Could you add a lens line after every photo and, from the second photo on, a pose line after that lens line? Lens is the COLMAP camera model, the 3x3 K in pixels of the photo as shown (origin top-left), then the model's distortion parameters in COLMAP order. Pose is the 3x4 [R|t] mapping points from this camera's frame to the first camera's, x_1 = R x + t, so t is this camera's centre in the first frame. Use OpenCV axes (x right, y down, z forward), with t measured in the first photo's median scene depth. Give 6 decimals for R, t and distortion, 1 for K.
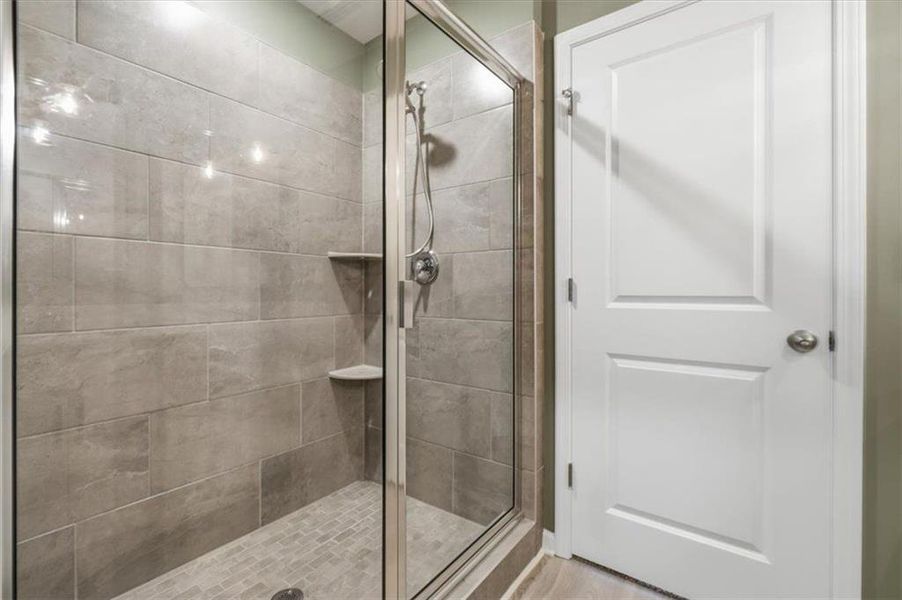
lens RADIAL K [[400.8, 0, 452.4], [0, 400.8, 294.7], [0, 0, 1]] dist [0.005095, 0.000161]
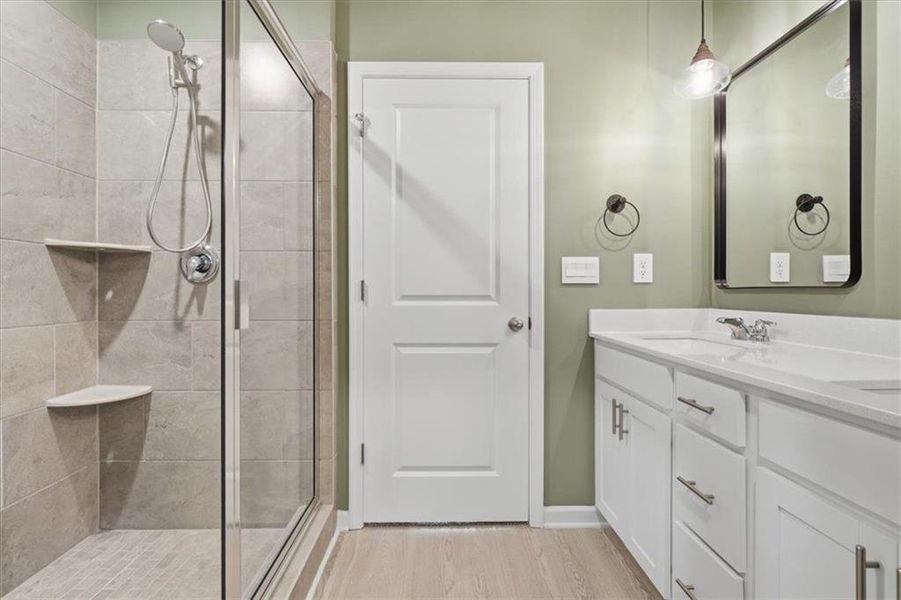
lens RADIAL K [[395.4, 0, 446.7], [0, 395.4, 294.9], [0, 0, 1]] dist [-0.000744, -0.001054]
pose [[0.796085, -0.003140, 0.605177, -0.180023], [0.004388, 0.999990, -0.000584, 0.001884], [-0.605169, 0.003120, 0.796091, -0.031891]]
